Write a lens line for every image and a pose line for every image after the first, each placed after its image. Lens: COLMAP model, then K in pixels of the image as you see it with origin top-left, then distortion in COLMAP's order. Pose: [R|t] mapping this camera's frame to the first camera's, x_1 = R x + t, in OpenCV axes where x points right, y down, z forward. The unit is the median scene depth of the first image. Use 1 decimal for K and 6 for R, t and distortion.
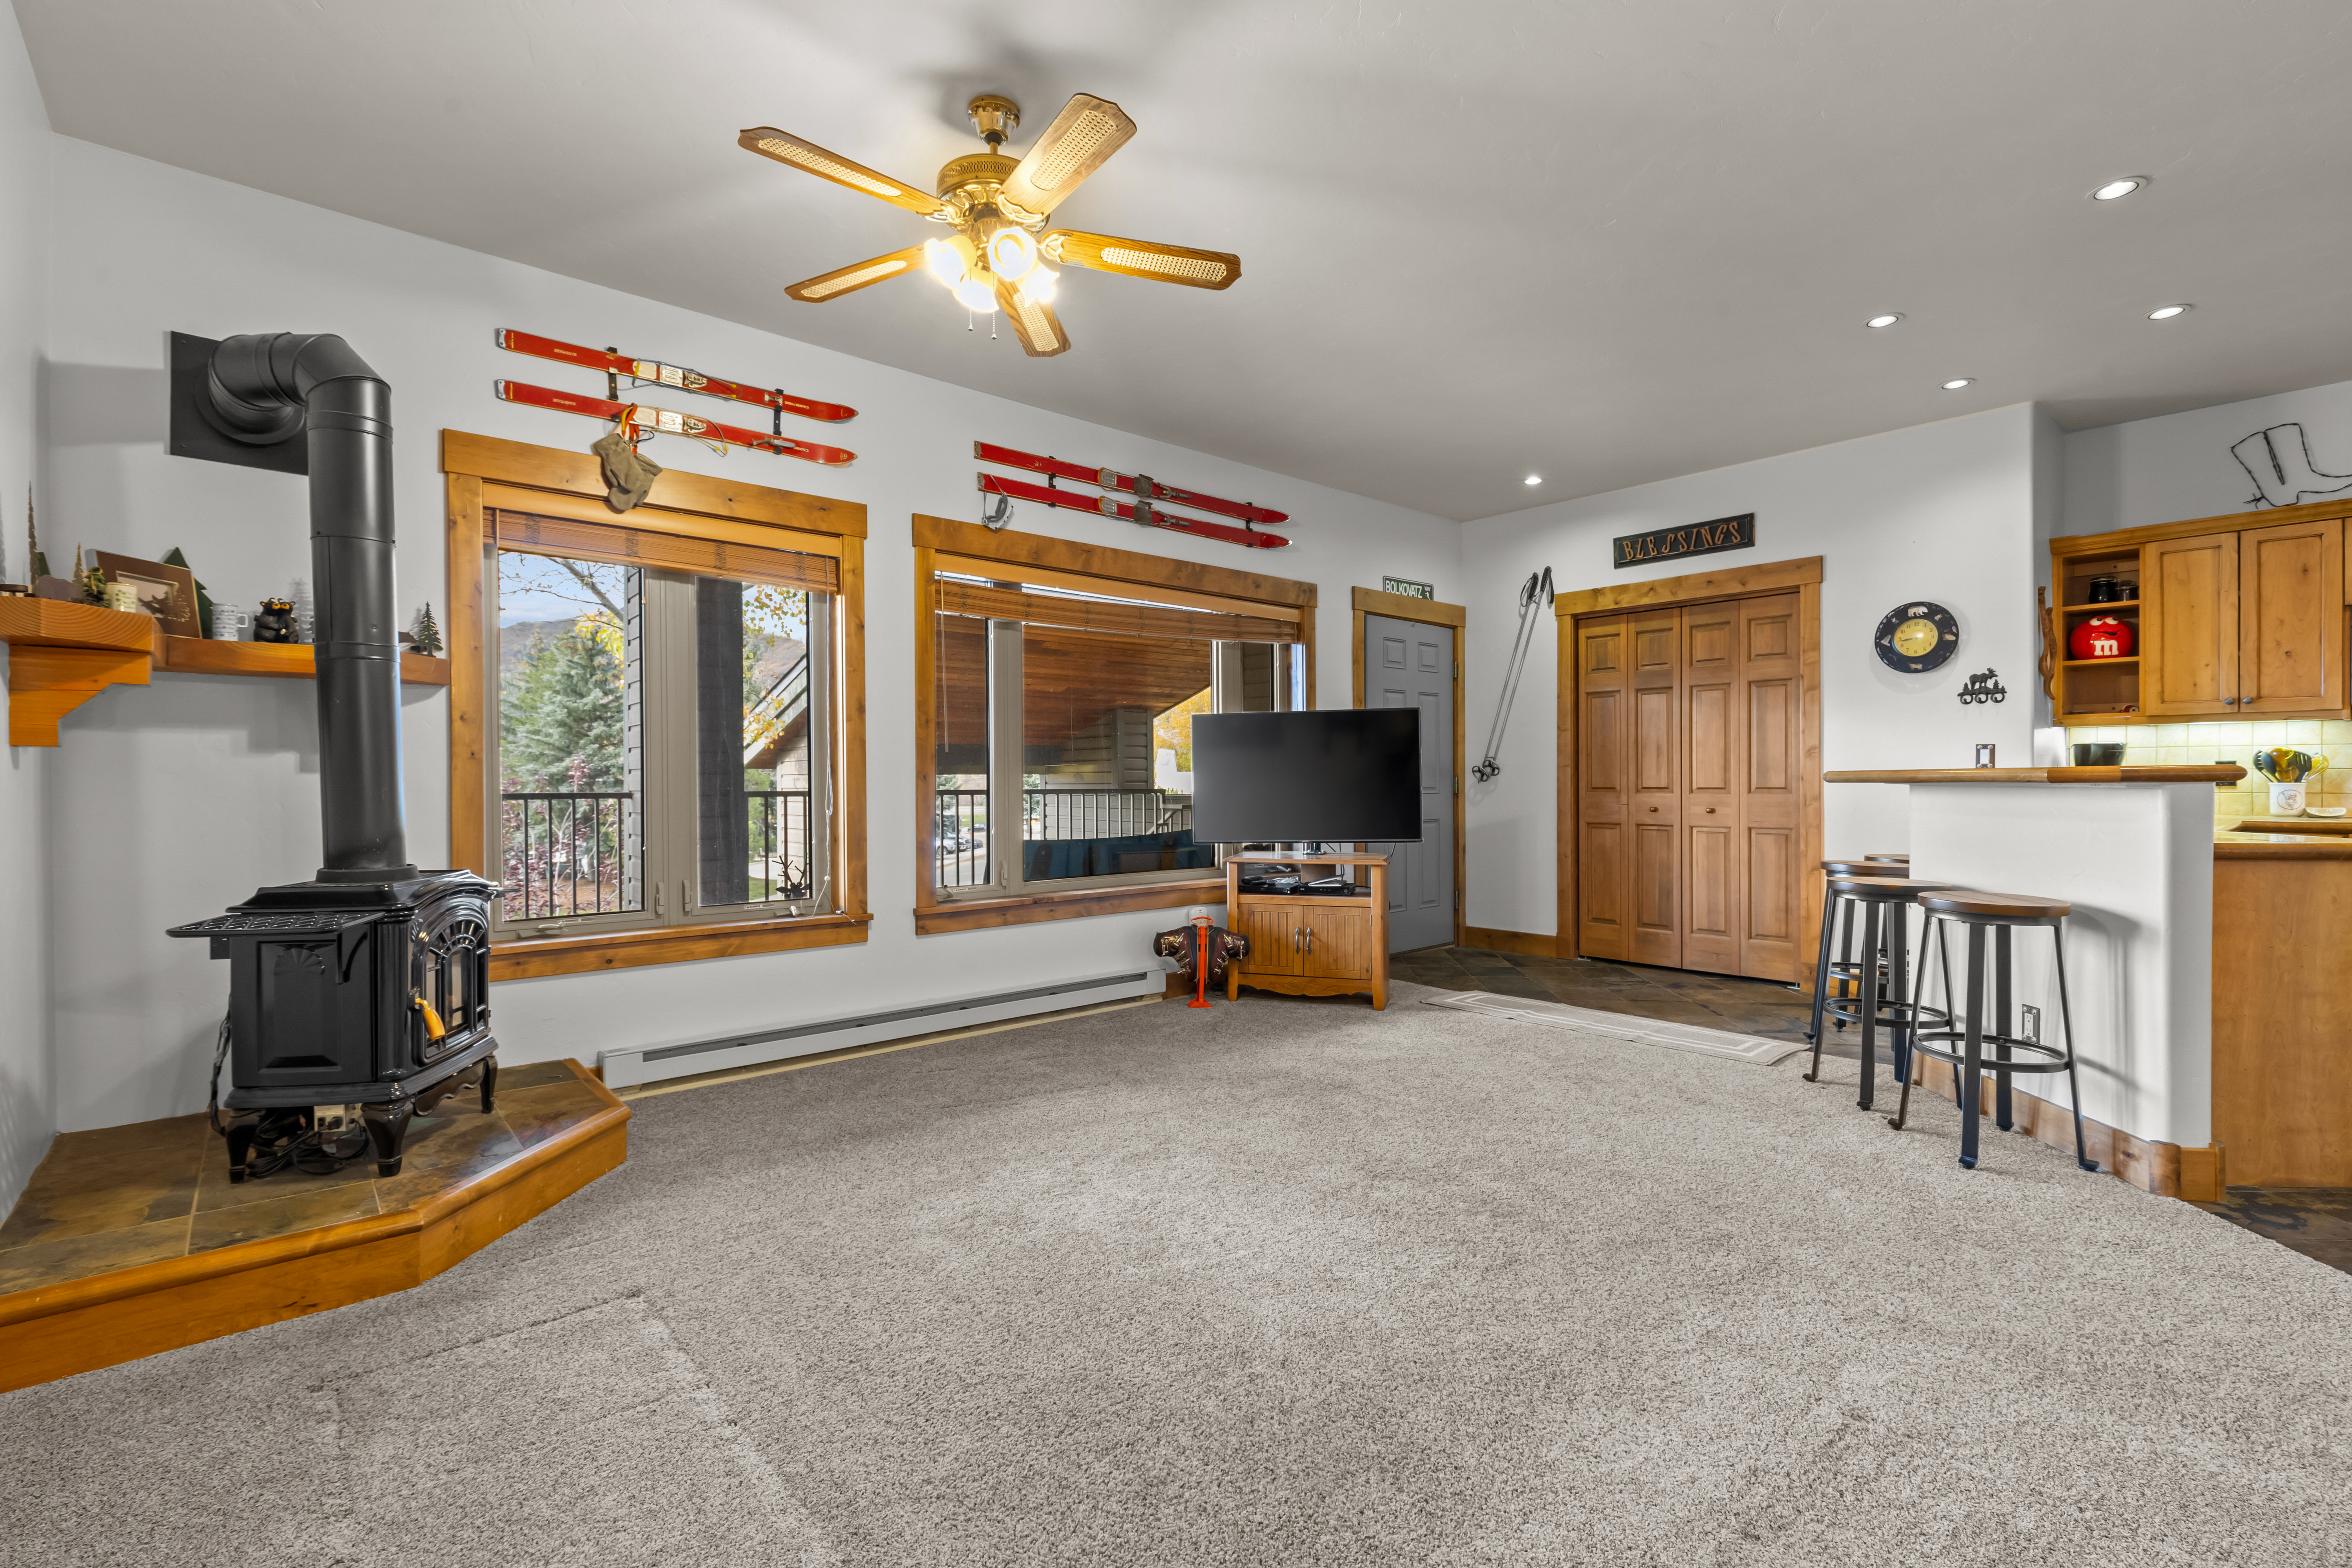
lens RADIAL K [[1057.7, 0, 1166.8], [0, 1057.7, 785.5], [0, 0, 1]] dist [-0.002664, -0.000367]
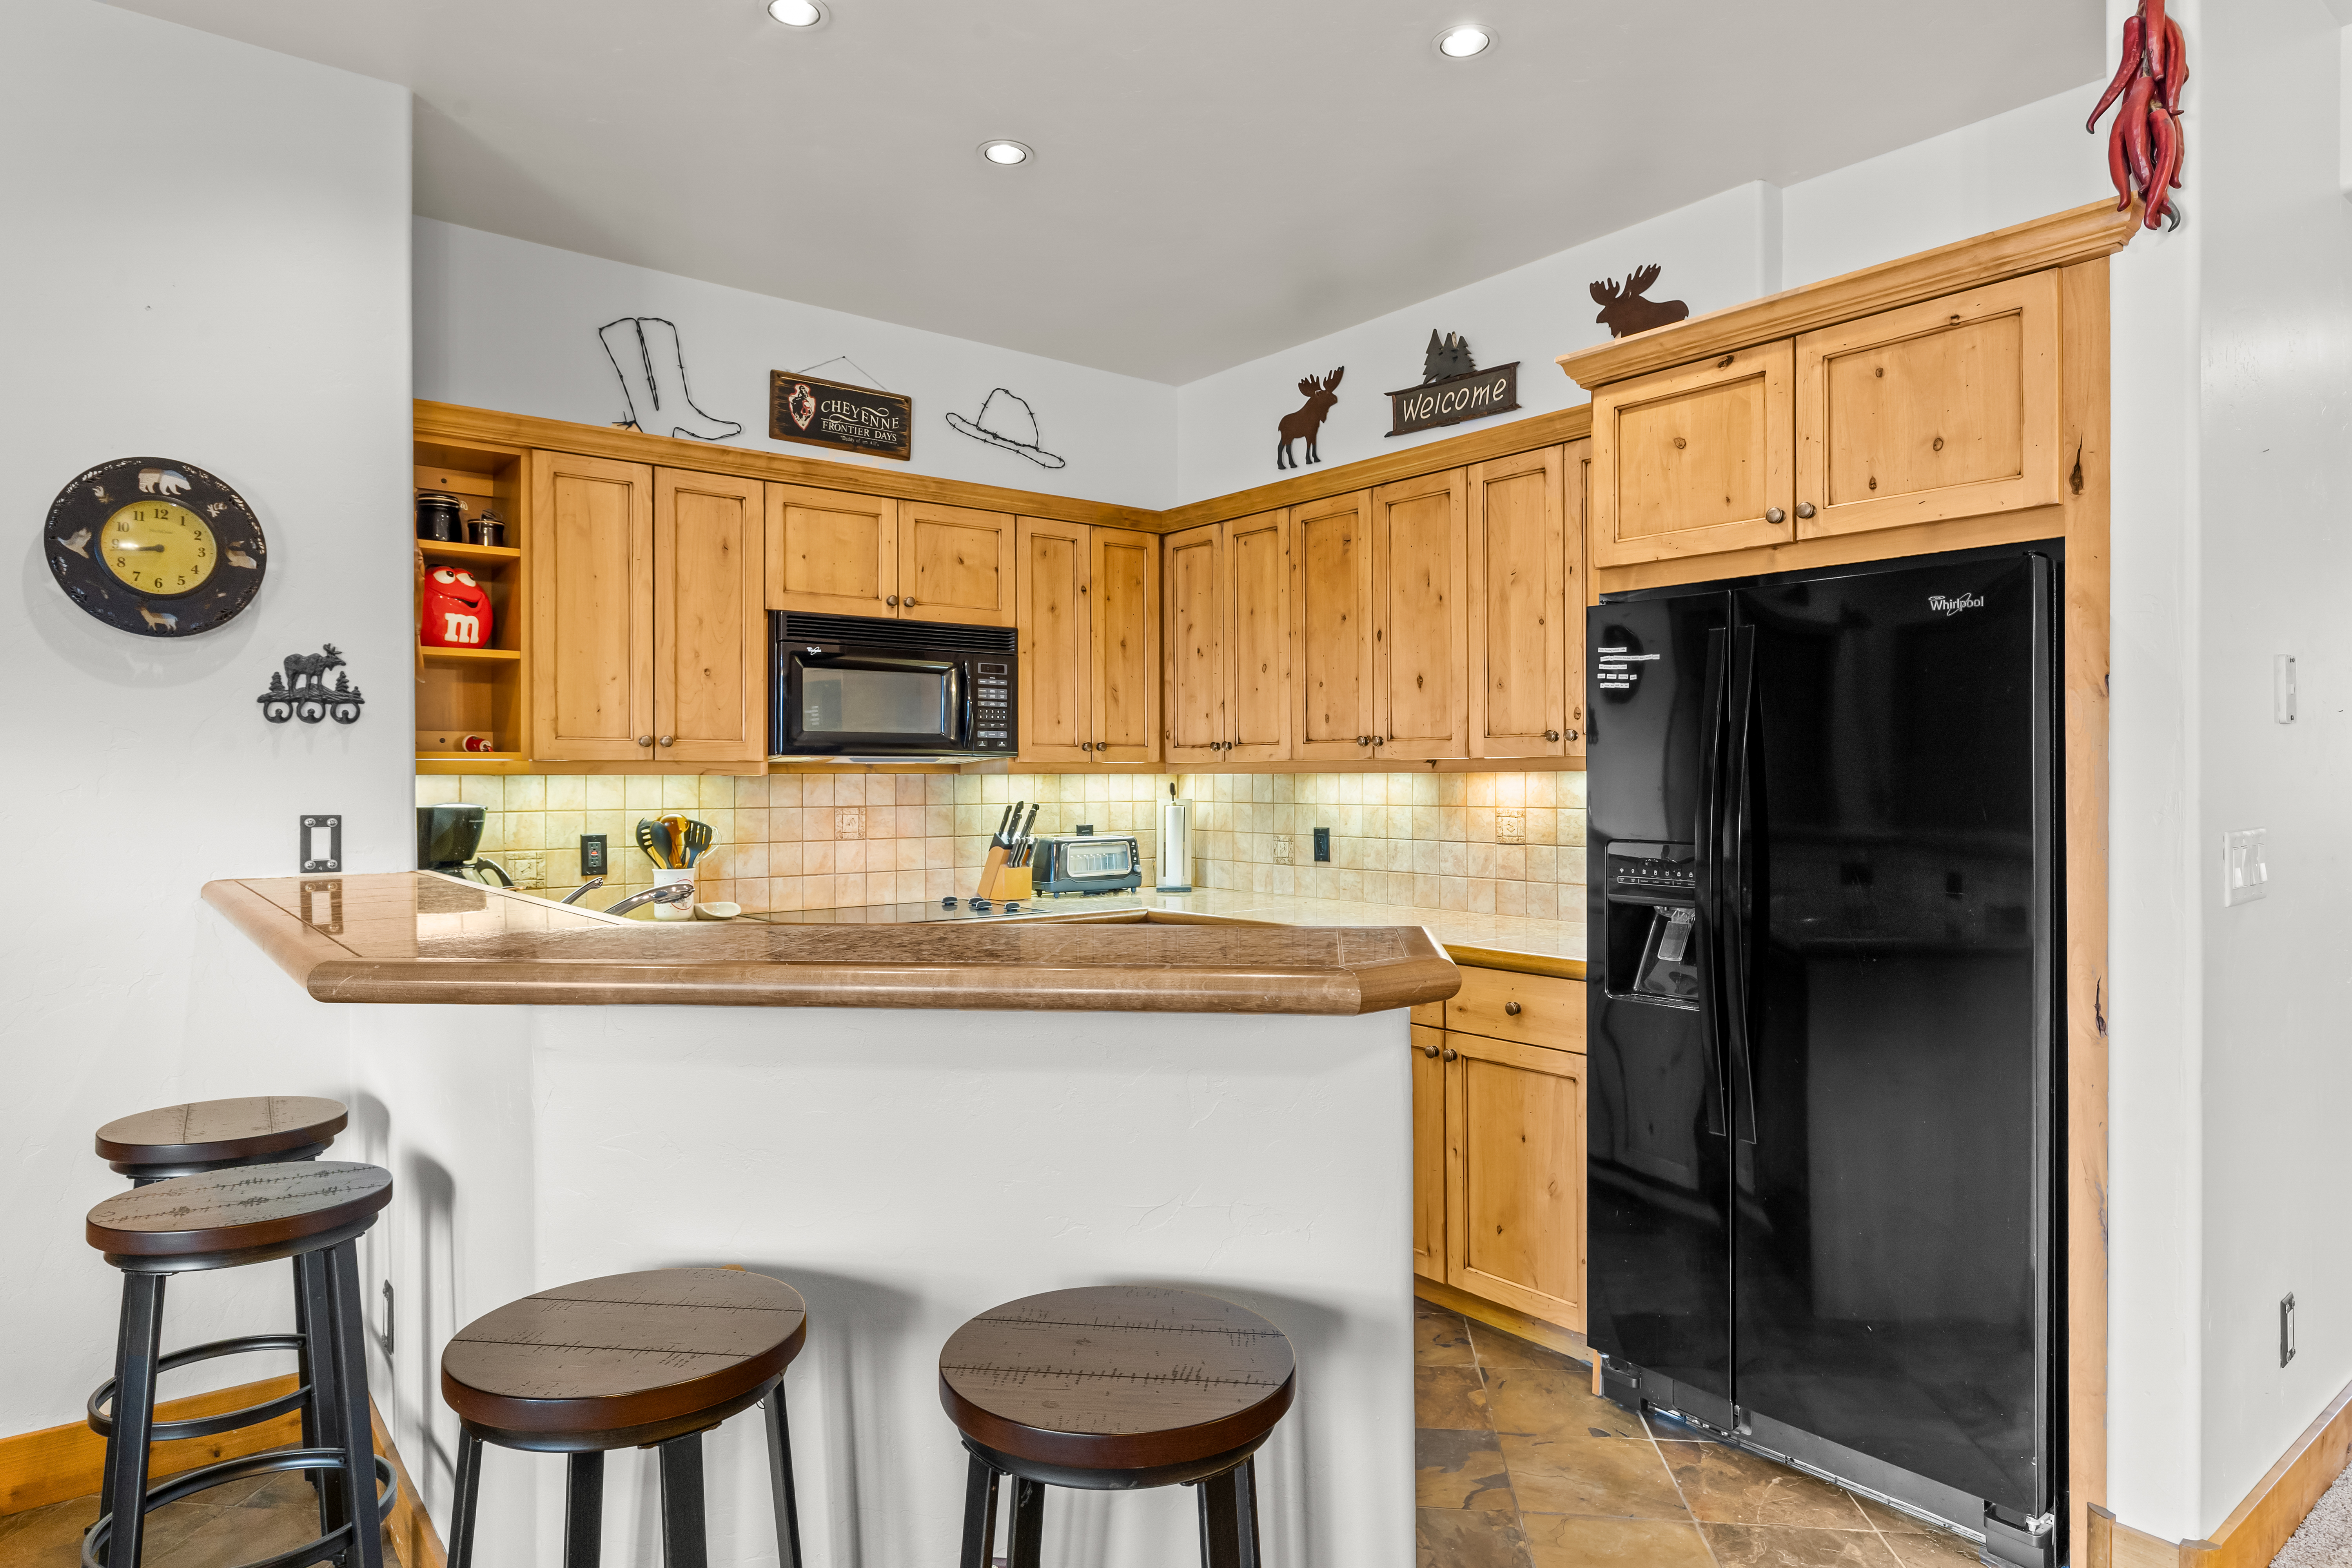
lens RADIAL K [[1366.3, 0, 1180.0], [0, 1366.3, 791.1], [0, 0, 1]] dist [0.002420, -0.004321]
pose [[0.042502, -0.004771, 0.999085, 0.217482], [0.008225, 0.999956, 0.004425, -0.049024], [-0.999063, 0.008029, 0.042539, 0.617638]]
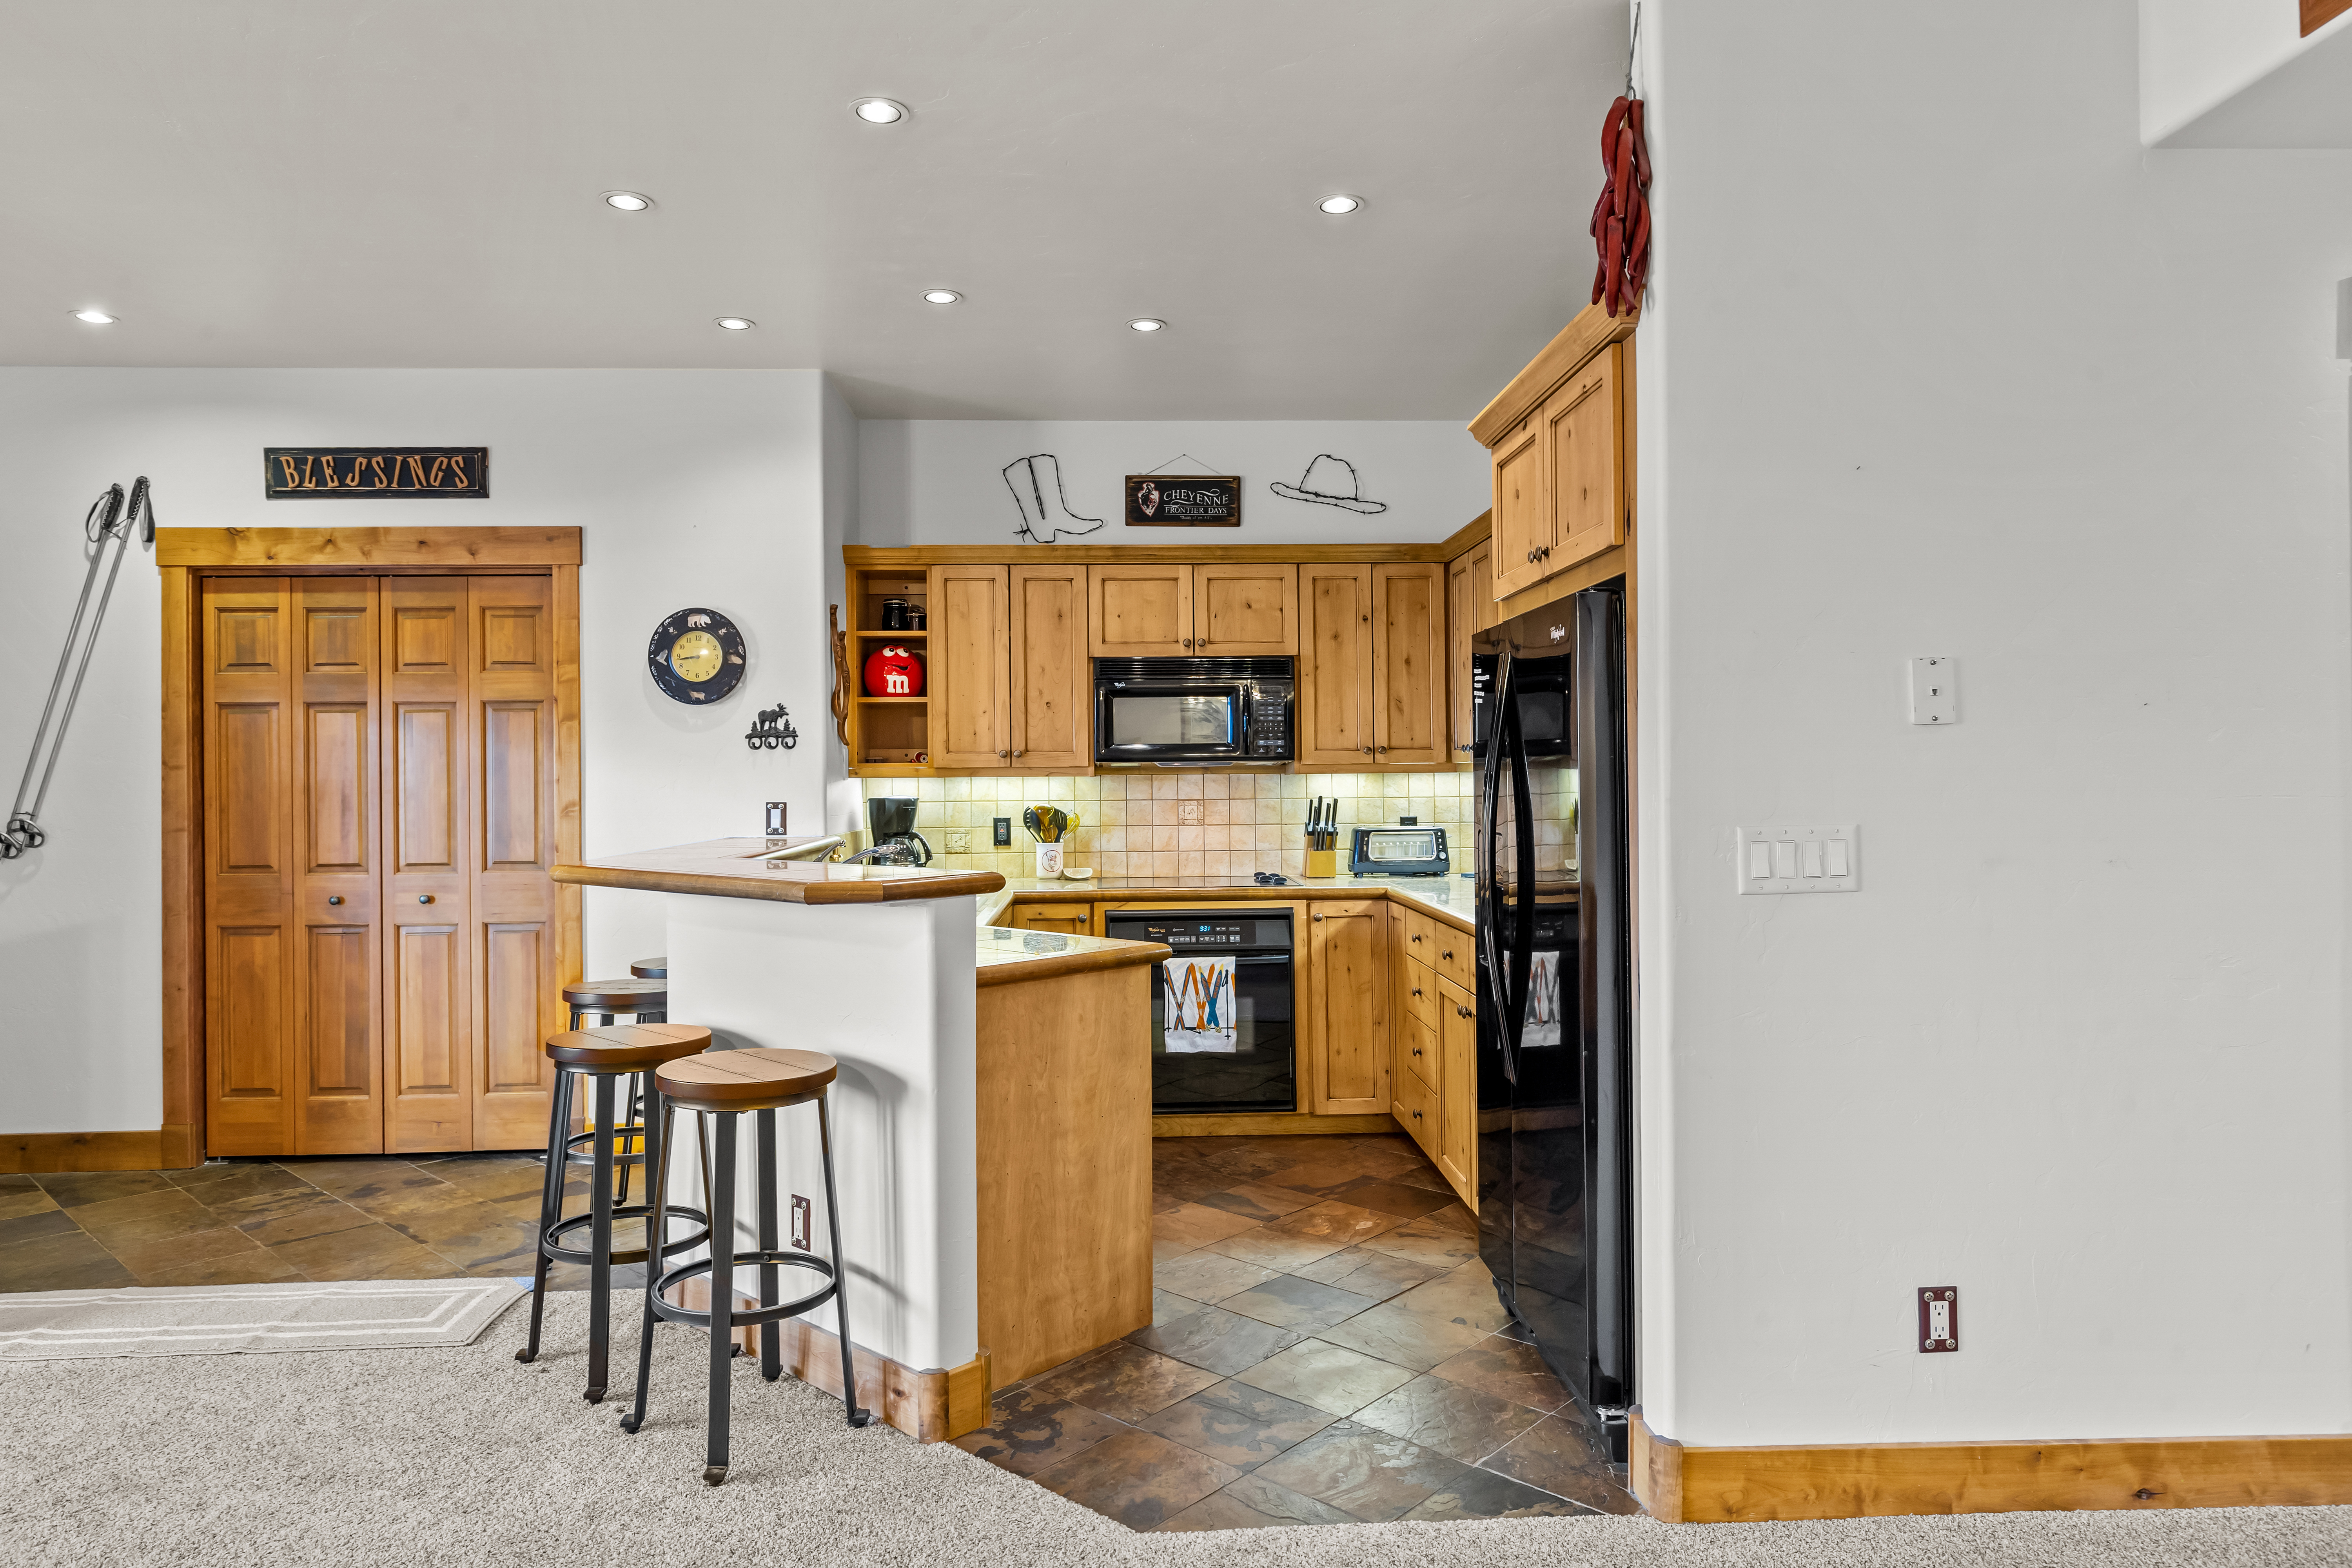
lens RADIAL K [[1434.2, 0, 1179.4], [0, 1434.2, 788.5], [0, 0, 1]] dist [-0.002285, -0.002427]
pose [[0.622411, -0.007227, 0.782657, 0.140739], [0.009791, 0.999951, 0.001448, -0.047892], [-0.782629, 0.006762, 0.622452, 0.119646]]
